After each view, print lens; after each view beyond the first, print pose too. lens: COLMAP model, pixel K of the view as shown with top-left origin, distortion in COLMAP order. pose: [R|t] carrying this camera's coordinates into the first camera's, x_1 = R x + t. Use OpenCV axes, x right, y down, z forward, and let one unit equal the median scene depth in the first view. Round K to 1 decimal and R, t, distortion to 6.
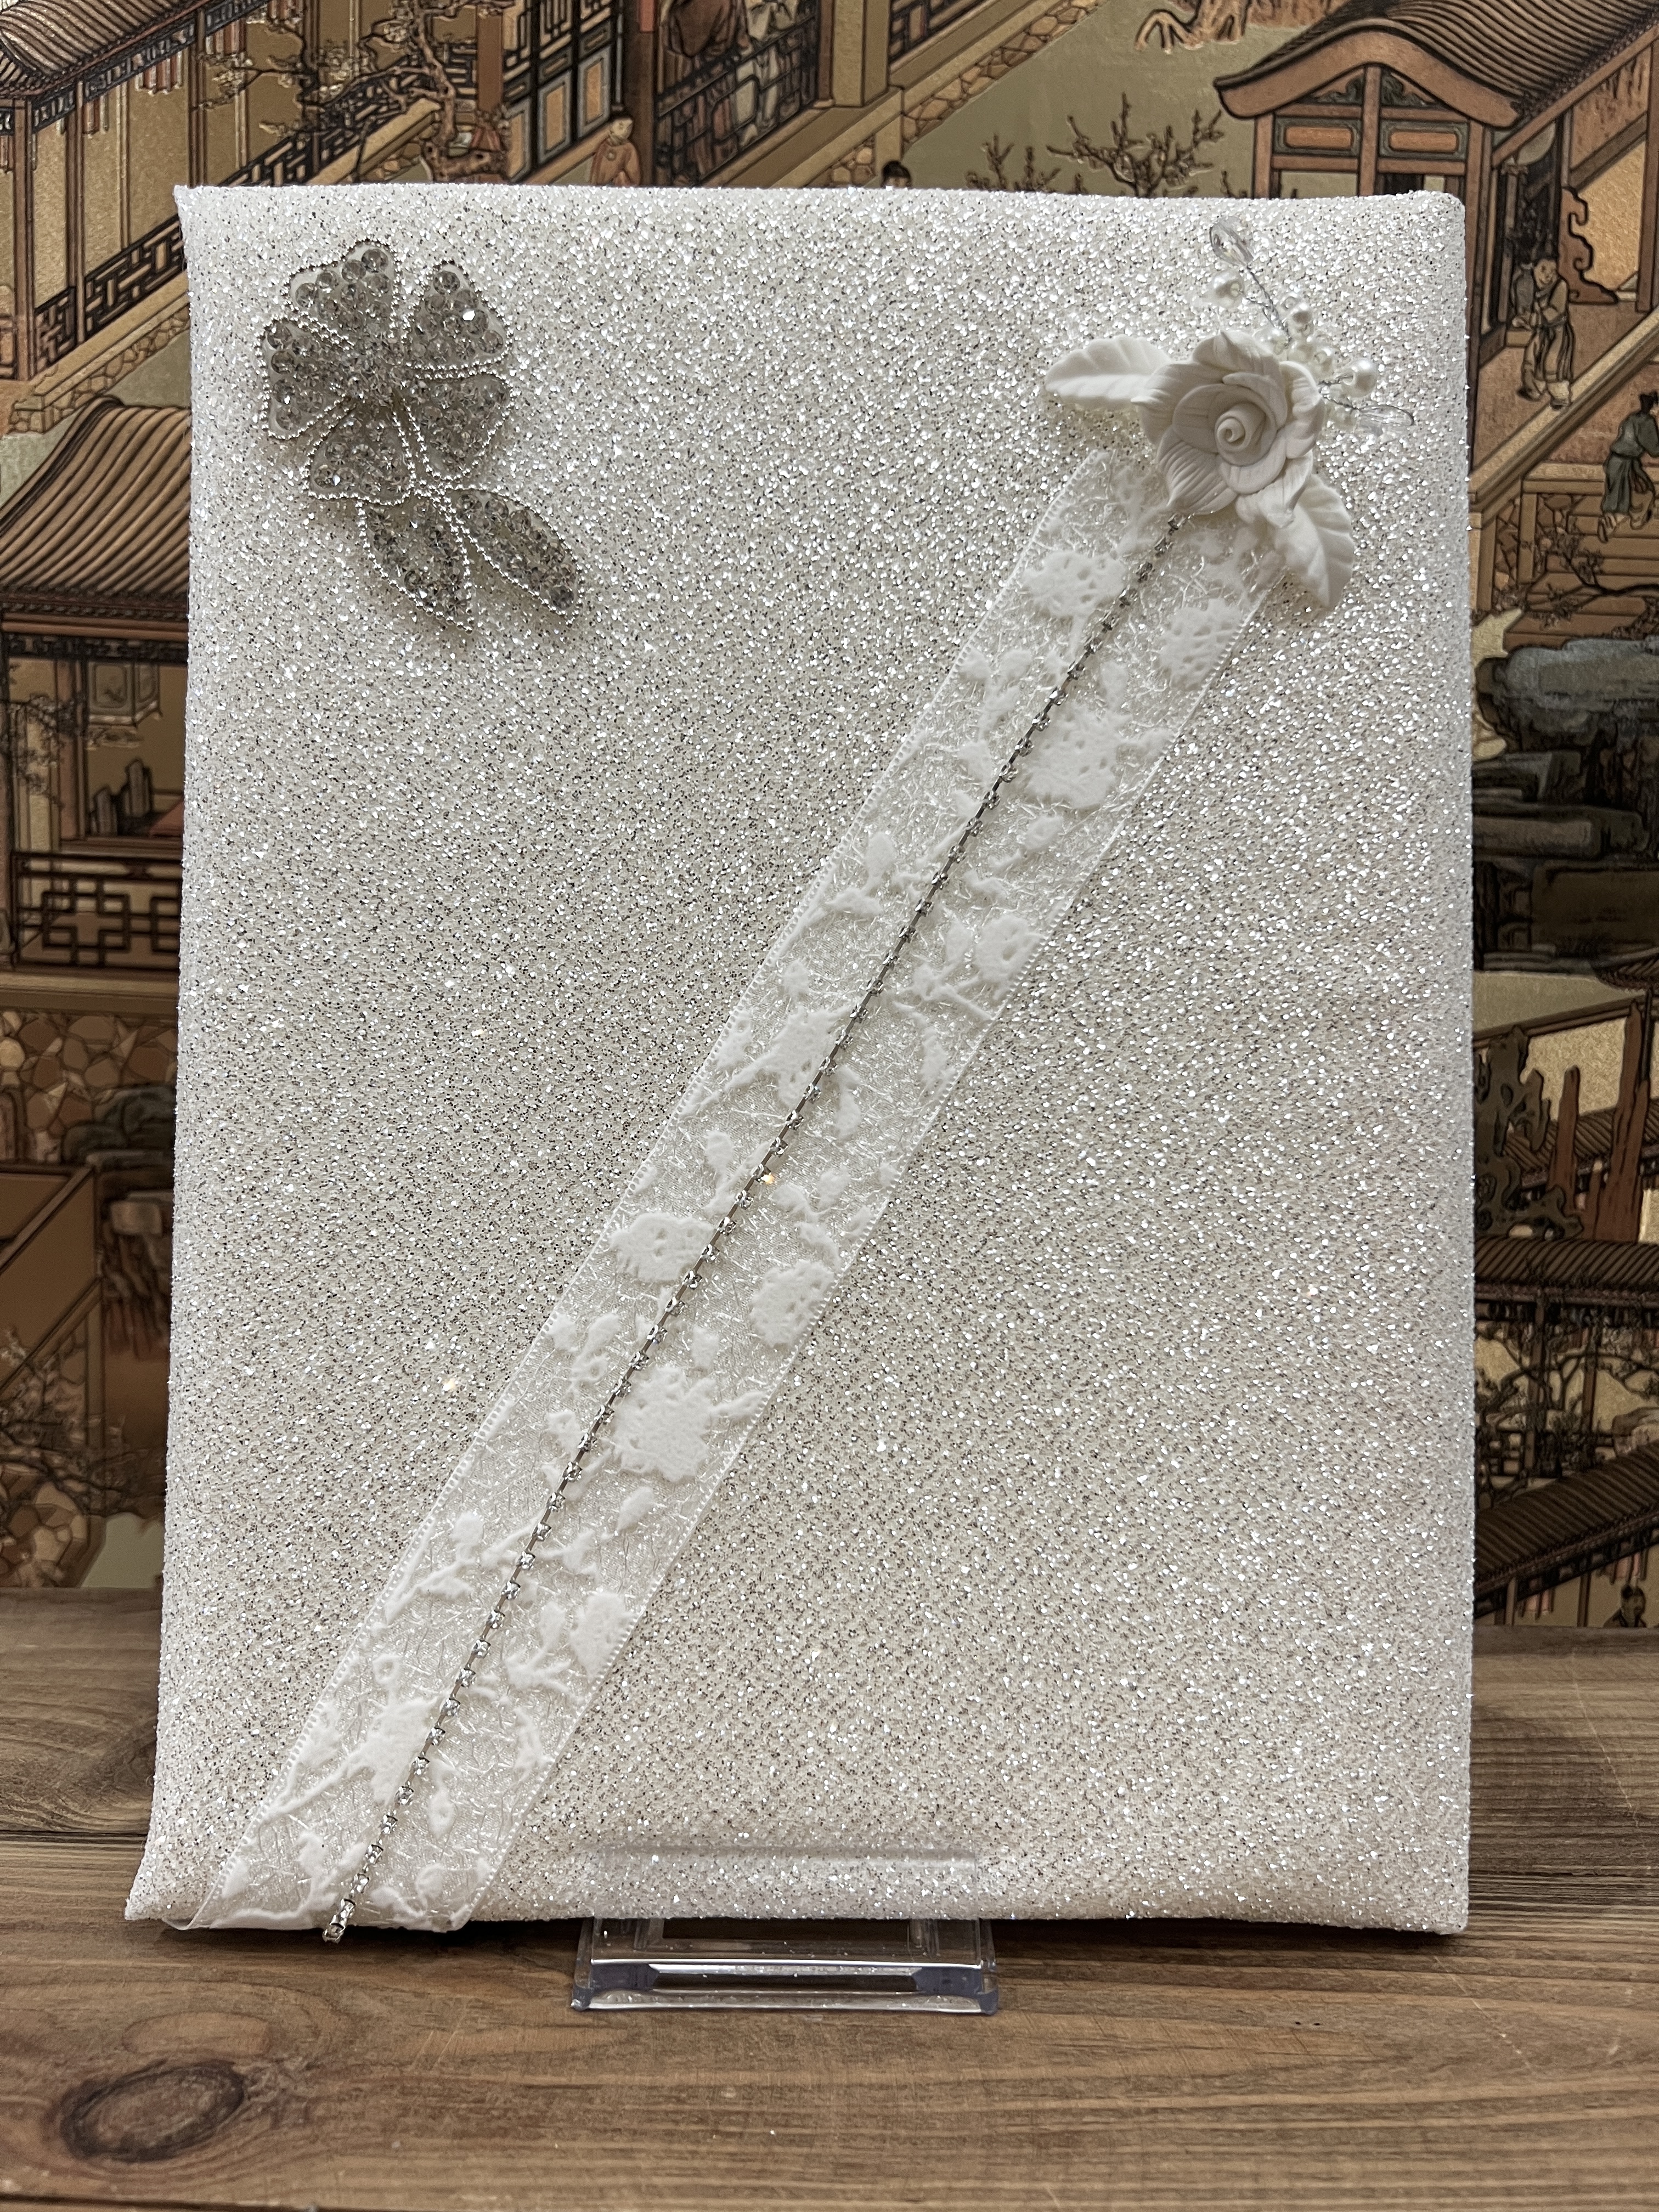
lens RADIAL K [[1651.9, 0, 835.7], [0, 1651.9, 1118.8], [0, 0, 1]] dist [-0.014868, -0.019986]
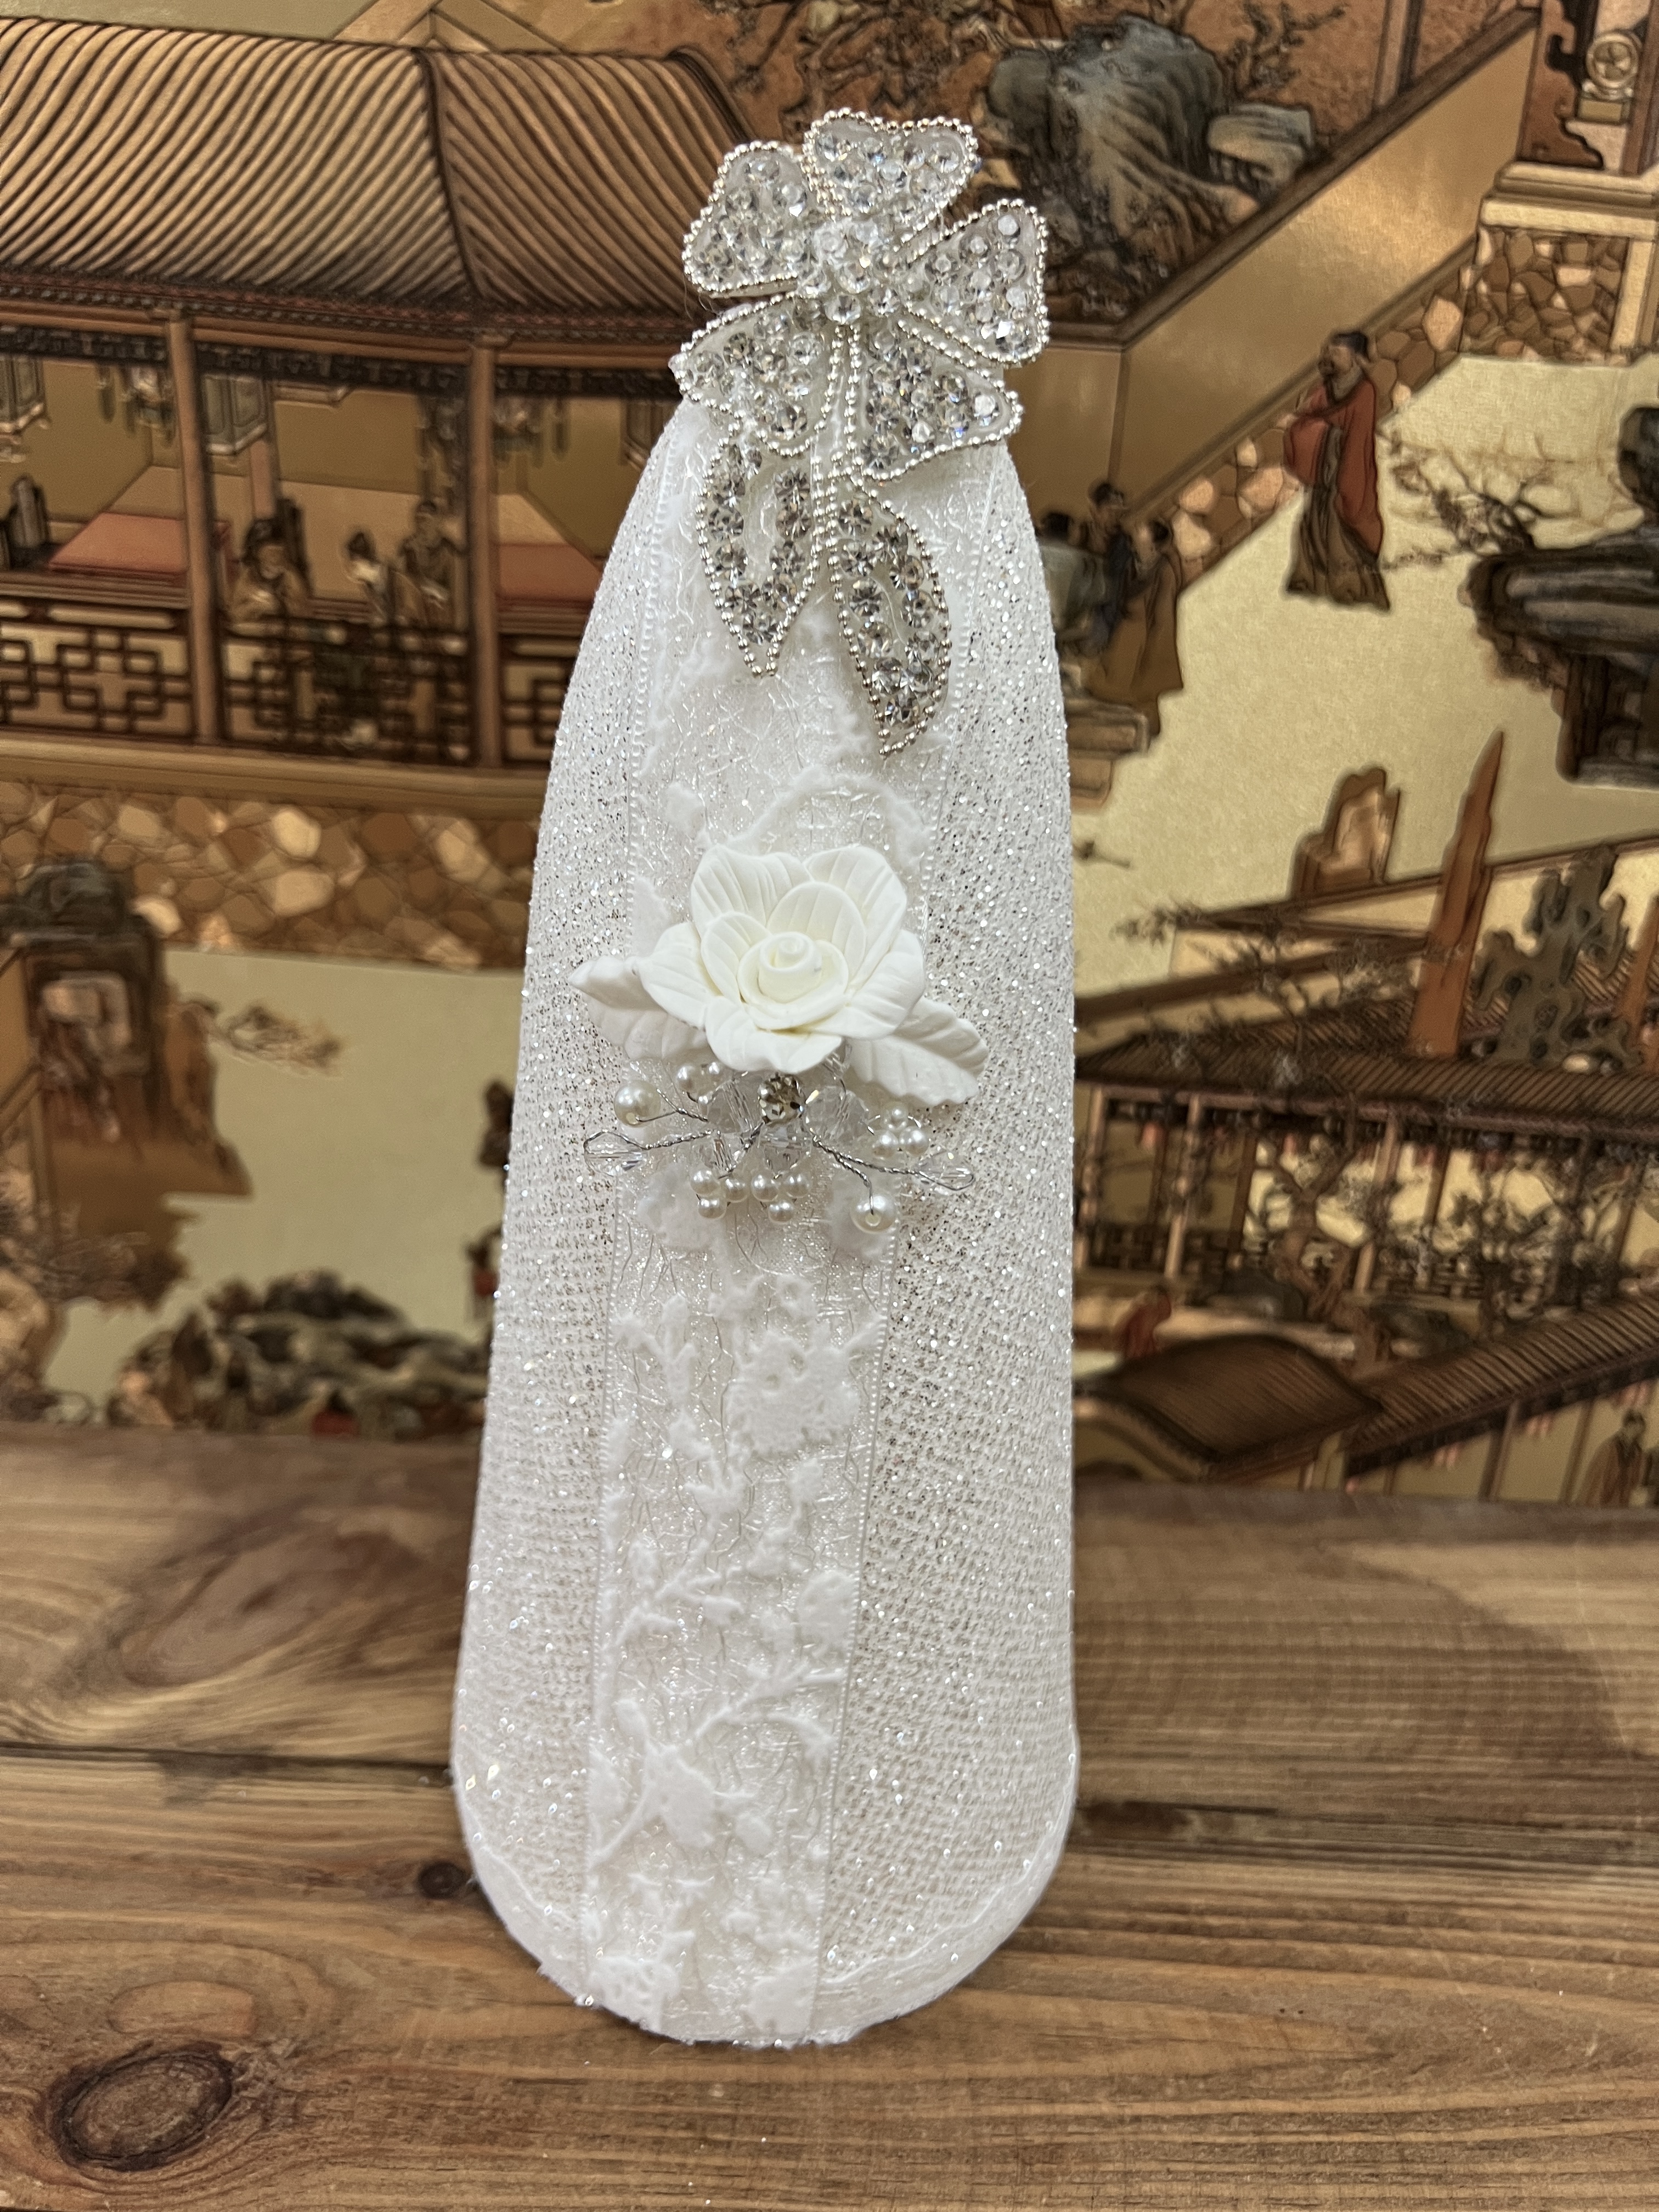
lens RADIAL K [[1651.9, 0, 832.5], [0, 1651.9, 1117.5], [0, 0, 1]] dist [-0.014868, -0.019986]
pose [[0.999534, 0.027937, 0.012275, -0.020866], [-0.030191, 0.963821, 0.264834, -0.226763], [-0.004432, -0.265081, 0.964216, 0.171108]]
